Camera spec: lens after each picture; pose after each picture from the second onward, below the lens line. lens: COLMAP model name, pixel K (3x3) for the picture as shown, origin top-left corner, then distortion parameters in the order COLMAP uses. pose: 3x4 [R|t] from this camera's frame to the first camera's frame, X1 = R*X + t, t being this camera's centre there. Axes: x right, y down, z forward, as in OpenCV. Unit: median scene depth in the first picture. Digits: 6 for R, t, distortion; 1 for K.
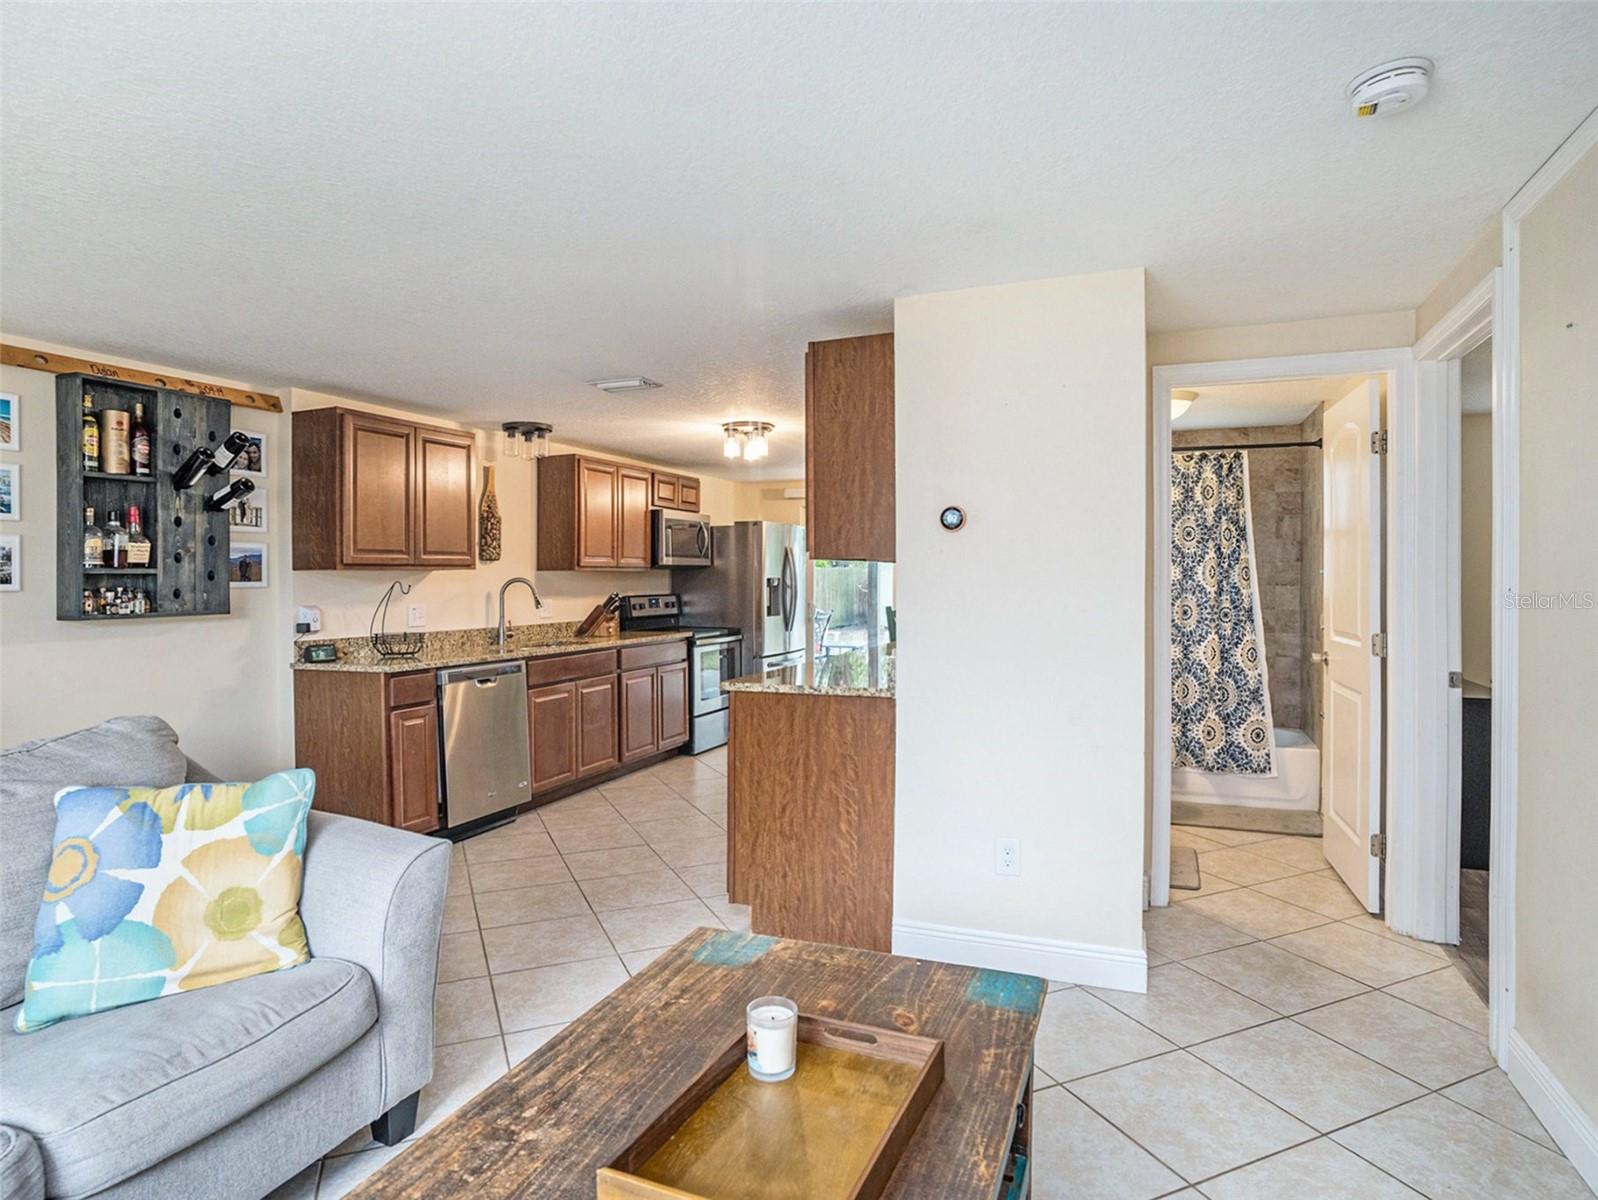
lens RADIAL K [[901.4, 0, 808.5], [0, 901.4, 585.9], [0, 0, 1]] dist [-0.073620, 0.024984]
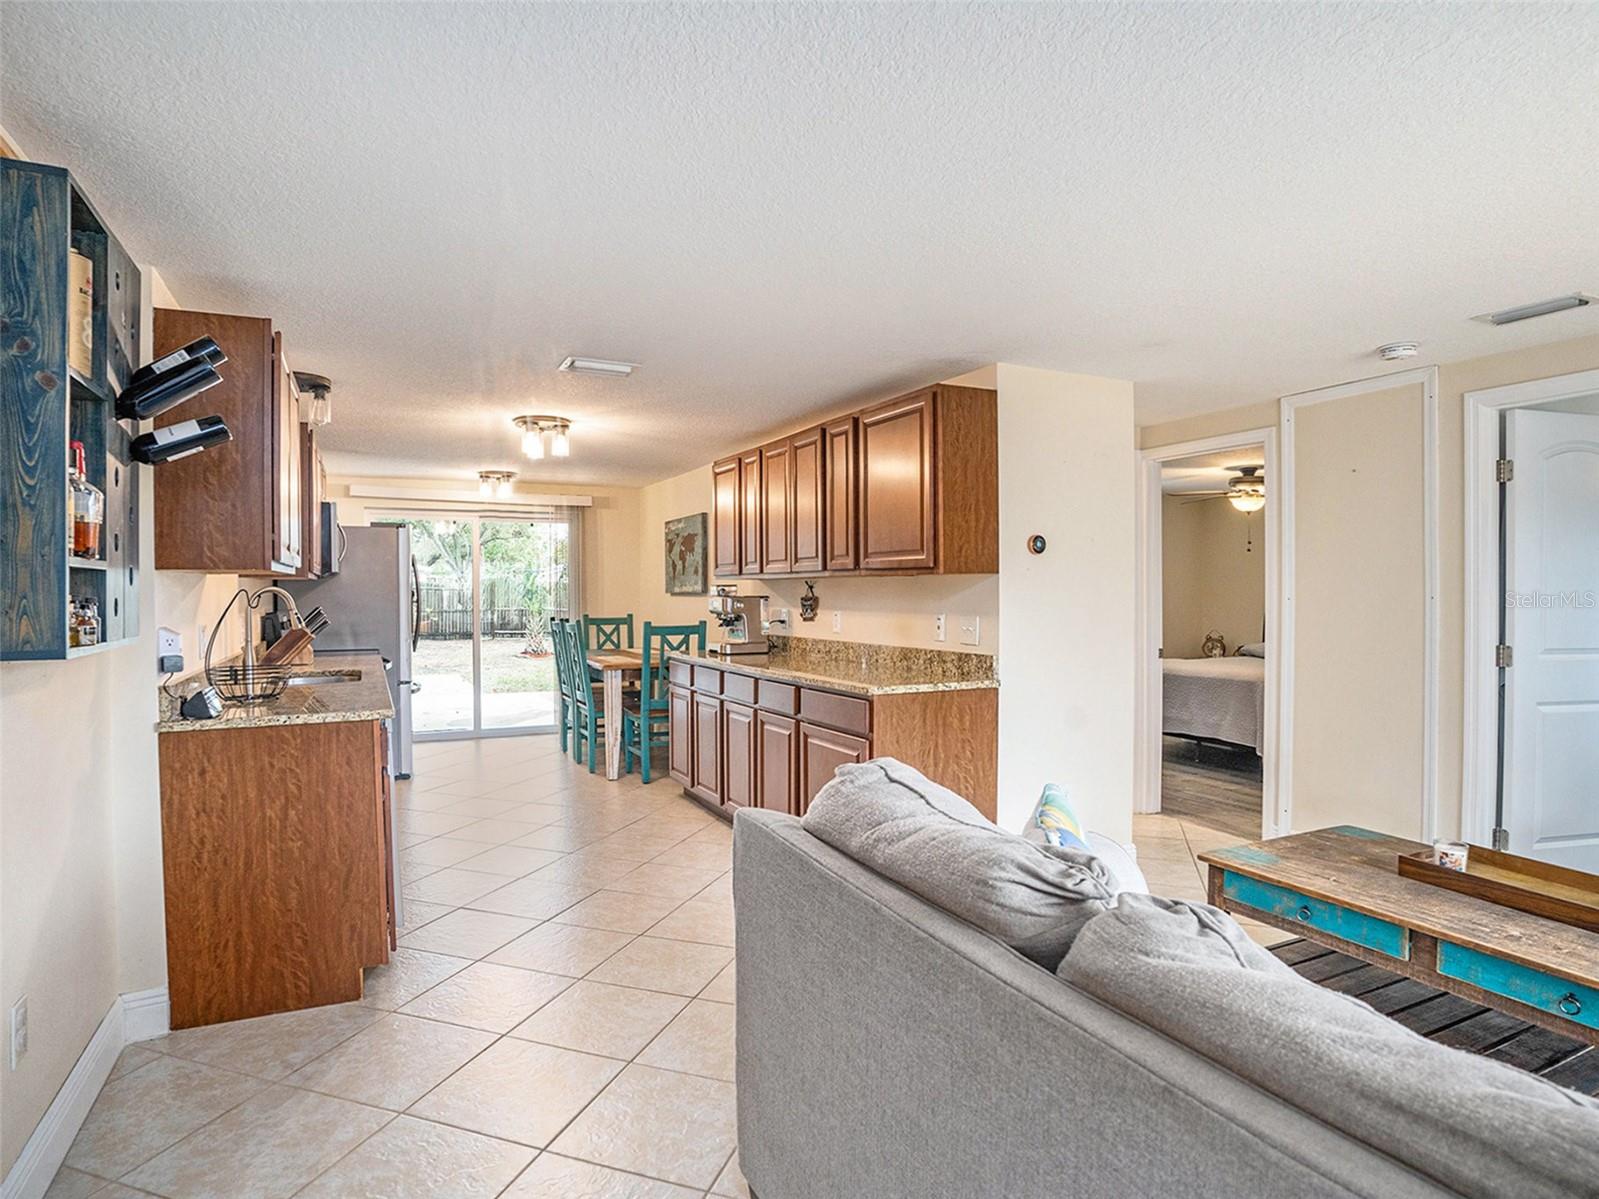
lens RADIAL K [[902.0, 0, 786.0], [0, 902.0, 604.3], [0, 0, 1]] dist [-0.073620, 0.024984]
pose [[0.688583, -0.004303, 0.725145, -0.459272], [0.002096, 0.999990, 0.003943, 0.002463], [-0.725155, -0.001195, 0.688585, 0.168810]]
